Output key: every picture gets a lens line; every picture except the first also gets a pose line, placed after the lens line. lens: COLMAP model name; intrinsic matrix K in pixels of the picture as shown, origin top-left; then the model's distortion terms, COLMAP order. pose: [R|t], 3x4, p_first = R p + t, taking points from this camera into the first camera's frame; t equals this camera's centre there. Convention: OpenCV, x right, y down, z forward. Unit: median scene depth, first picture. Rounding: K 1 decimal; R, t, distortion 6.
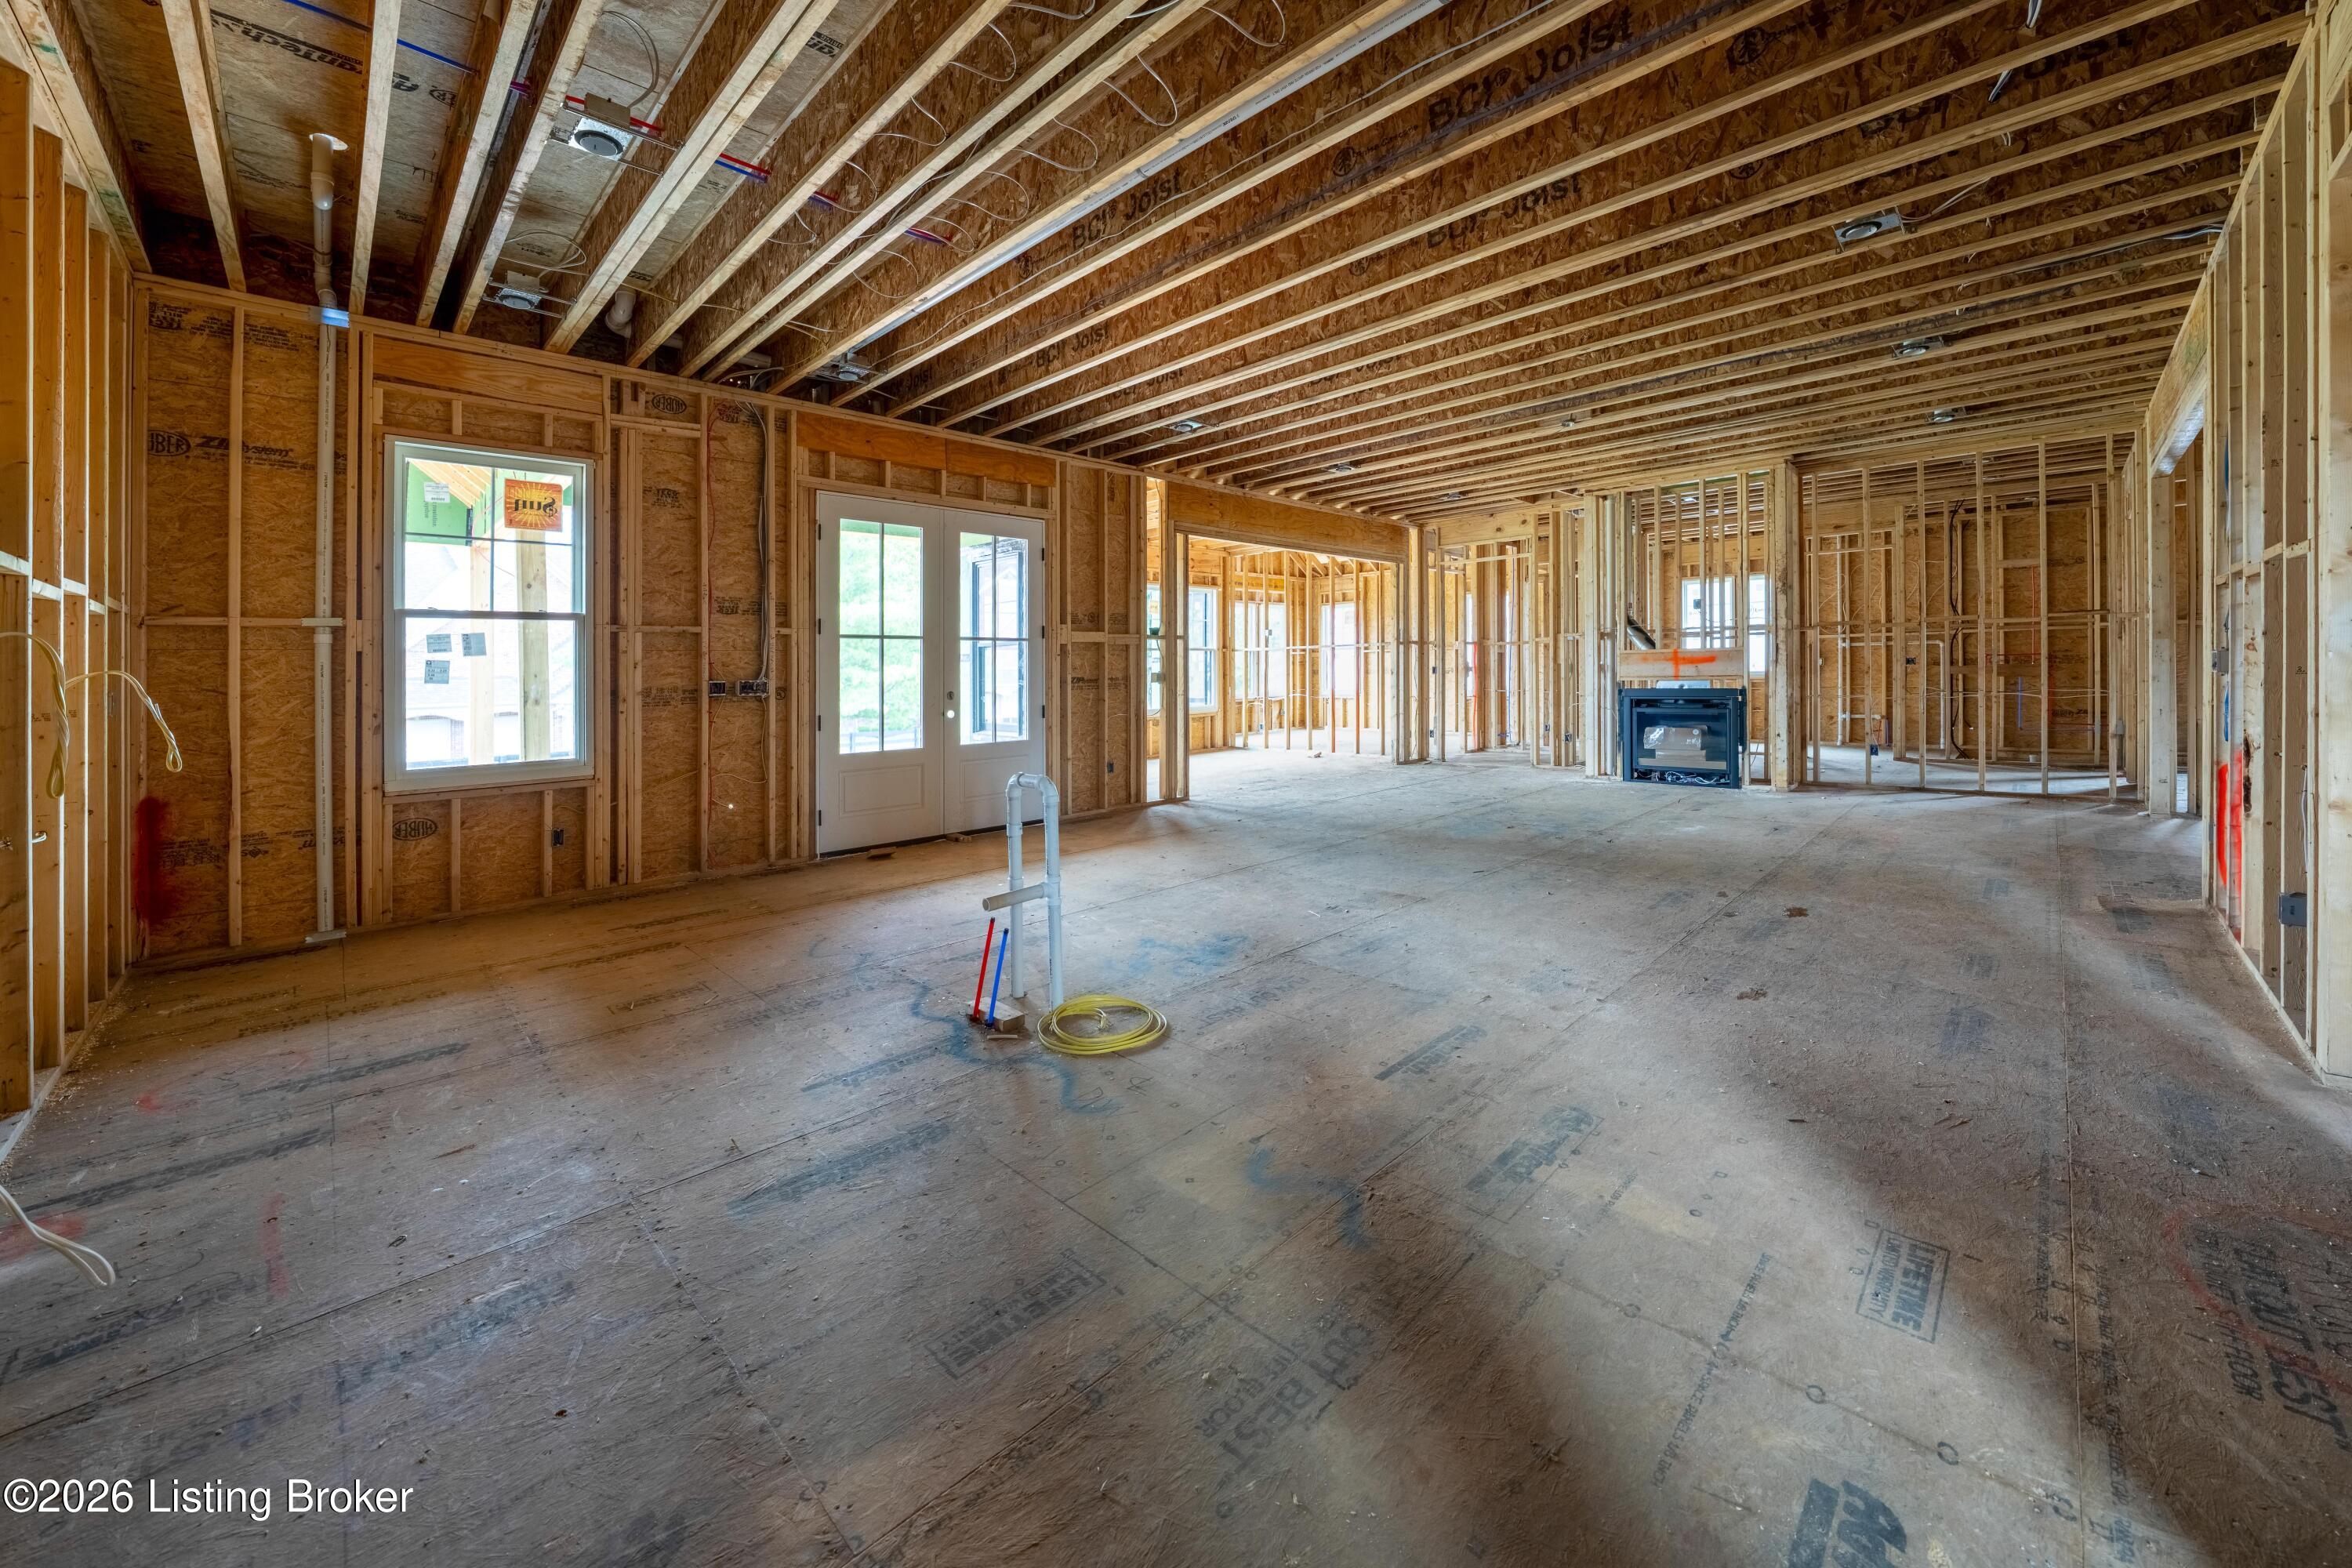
lens RADIAL K [[847.2, 0, 1197.5], [0, 847.2, 716.1], [0, 0, 1]] dist [-0.030130, 0.008517]
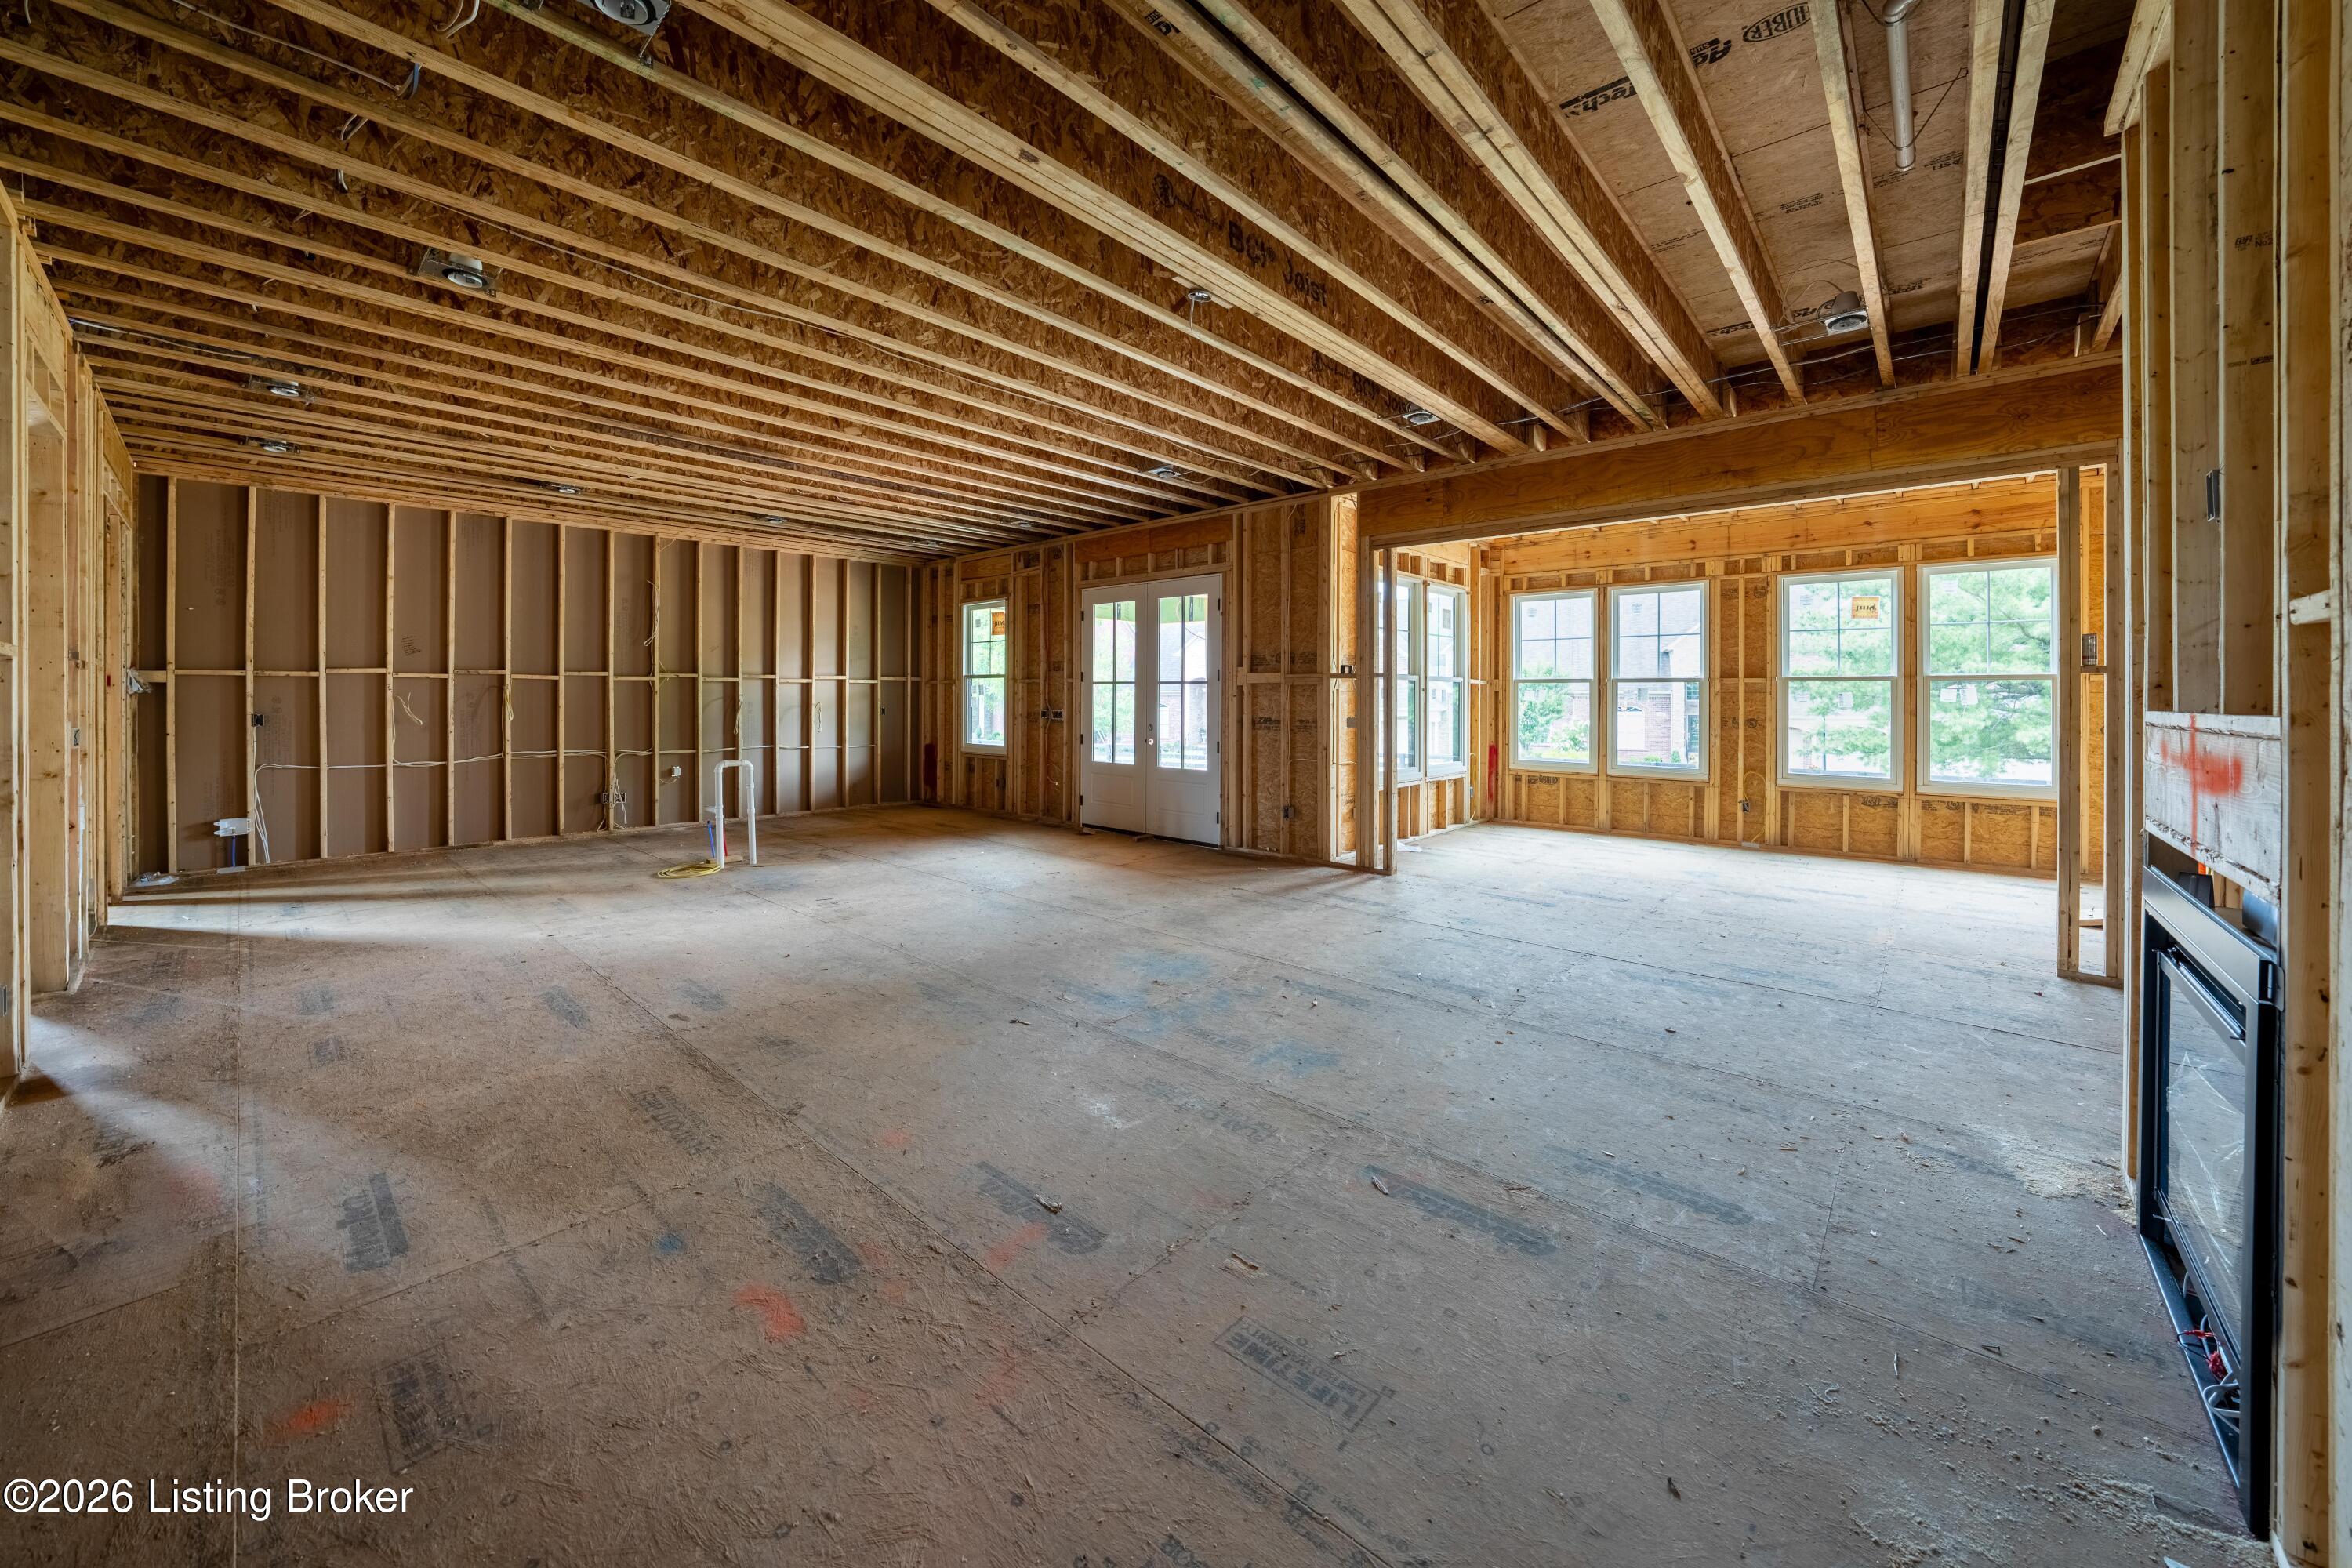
lens RADIAL K [[847.2, 0, 1197.5], [0, 847.2, 716.1], [0, 0, 1]] dist [-0.030130, 0.008517]
pose [[0.052325, 0.046035, -0.997568, 1.012726], [-0.056923, 0.997450, 0.043044, -0.102801], [0.997006, 0.054532, 0.054812, 1.021907]]
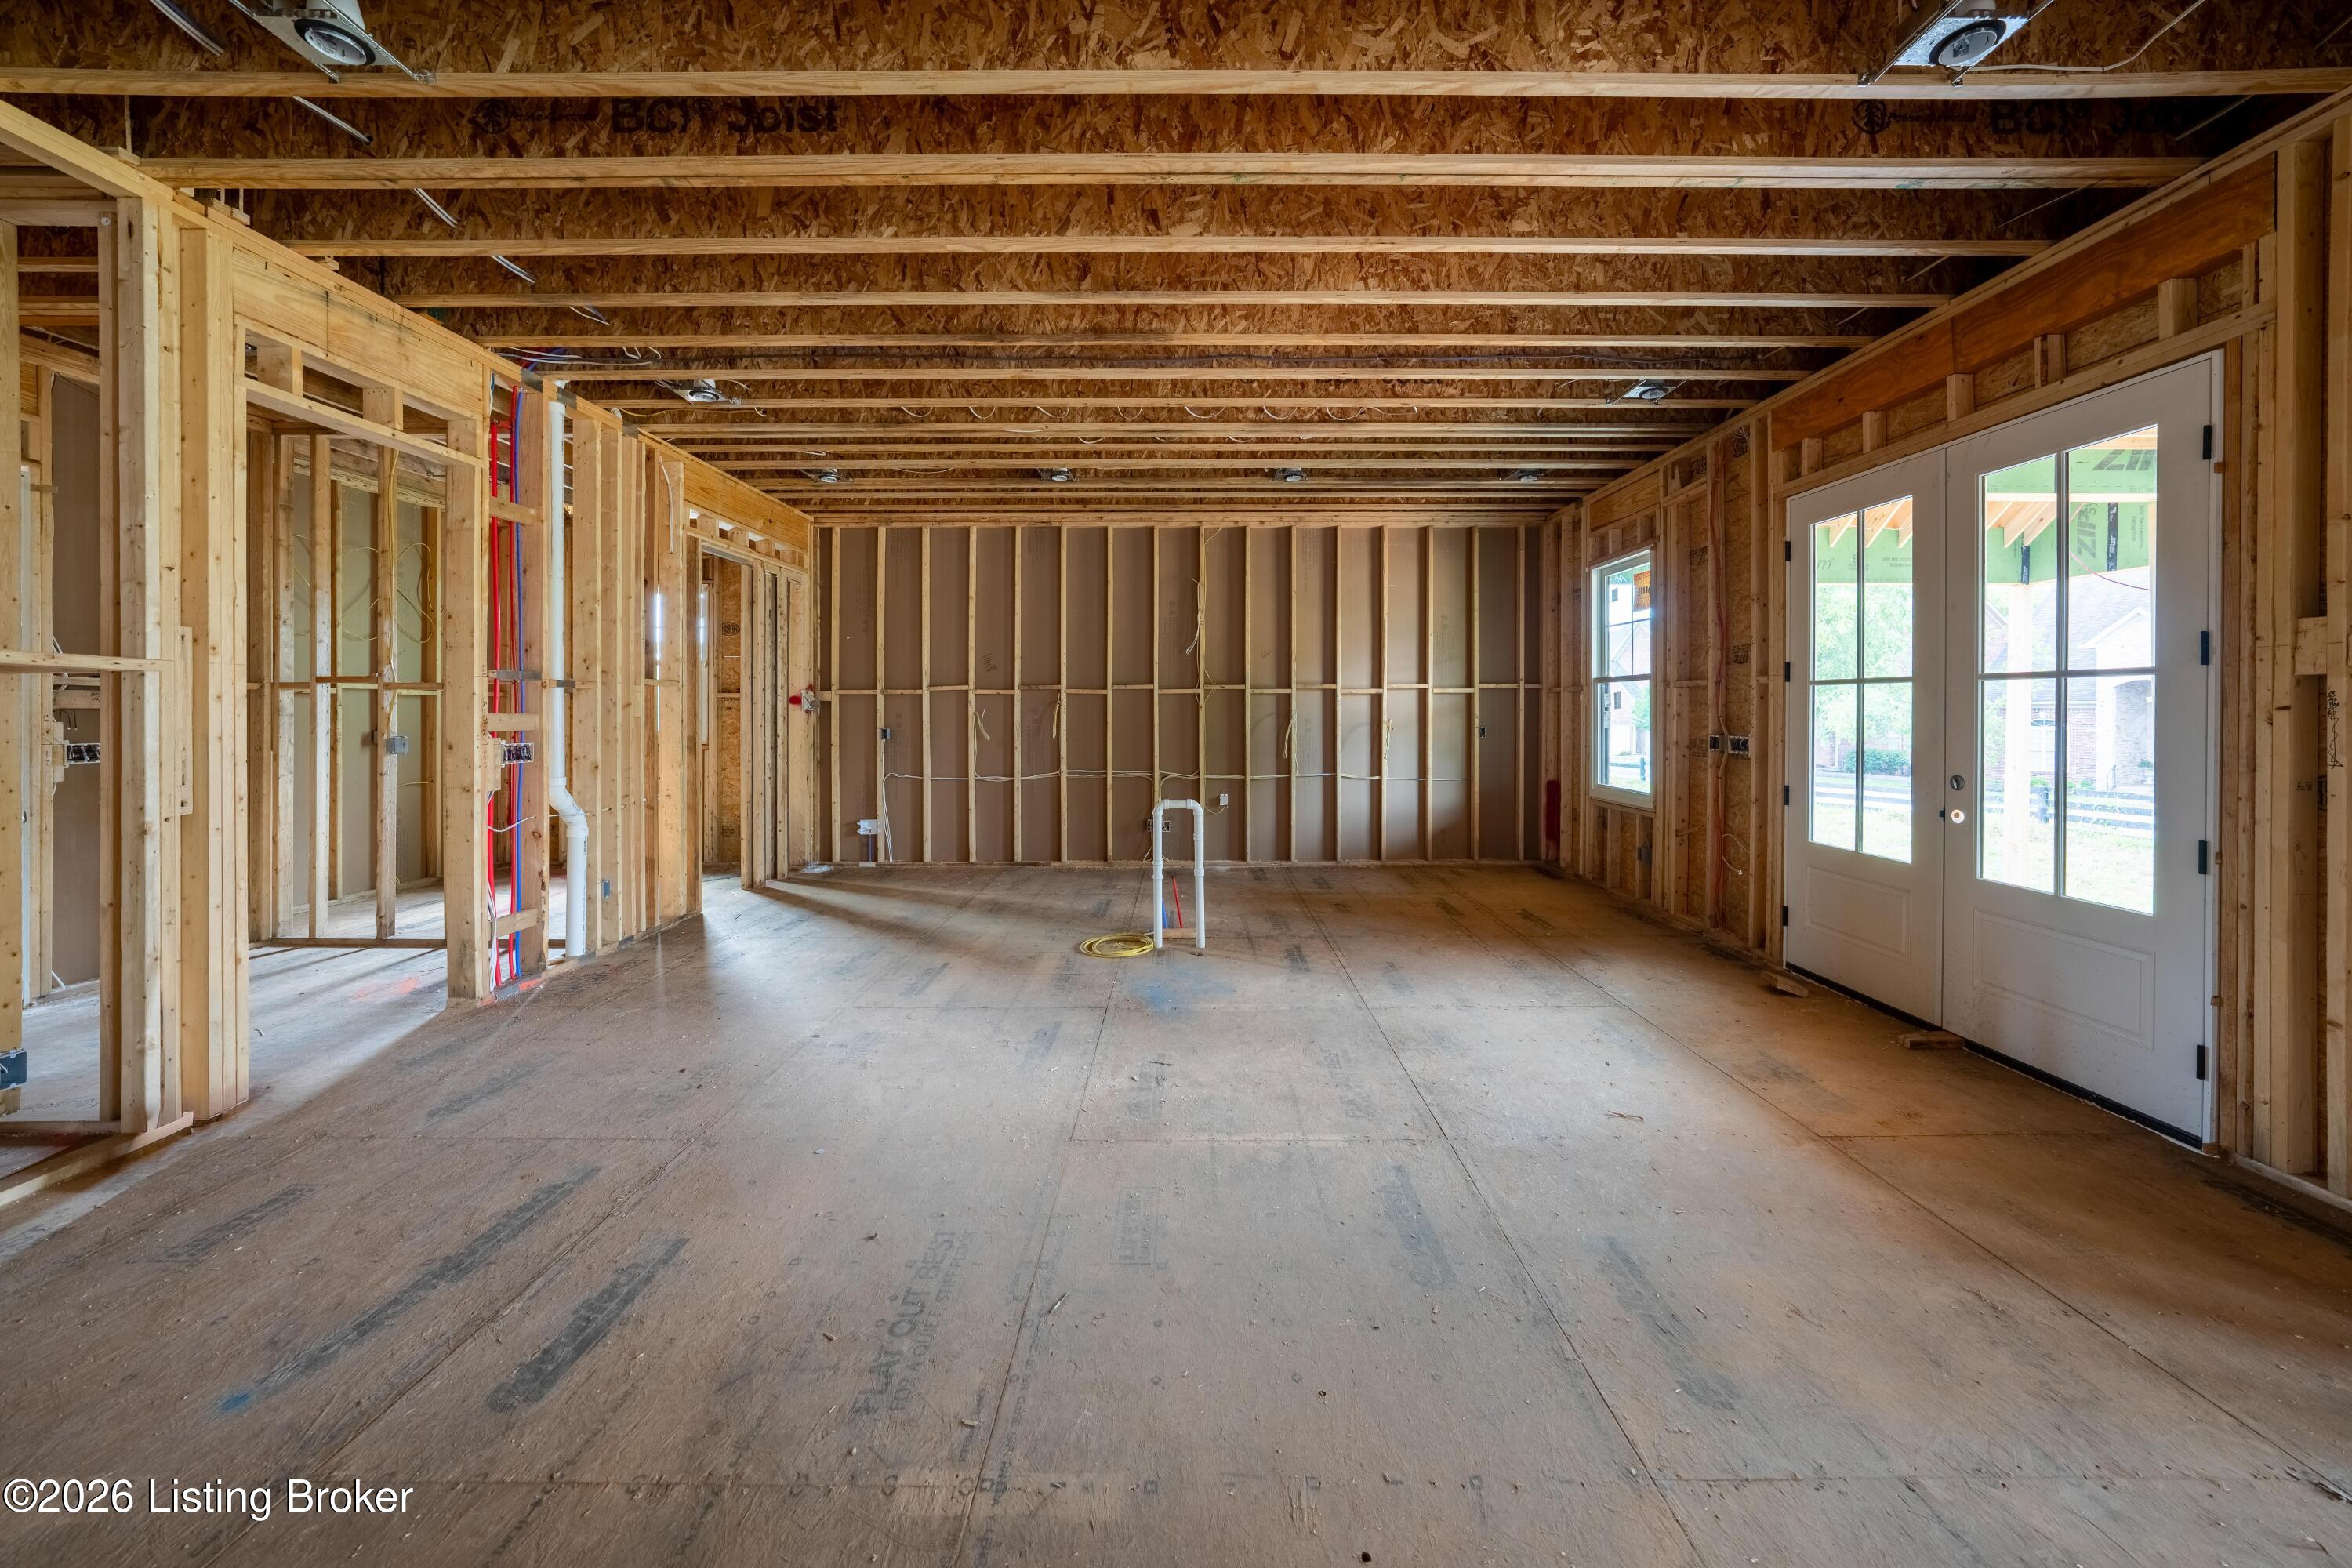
lens RADIAL K [[847.2, 0, 1197.5], [0, 847.2, 716.1], [0, 0, 1]] dist [-0.030130, 0.008517]
pose [[-0.709836, 0.029084, -0.703766, 0.444014], [-0.019844, 0.997925, 0.061255, -0.092692], [0.704087, 0.057447, -0.707786, 1.054953]]
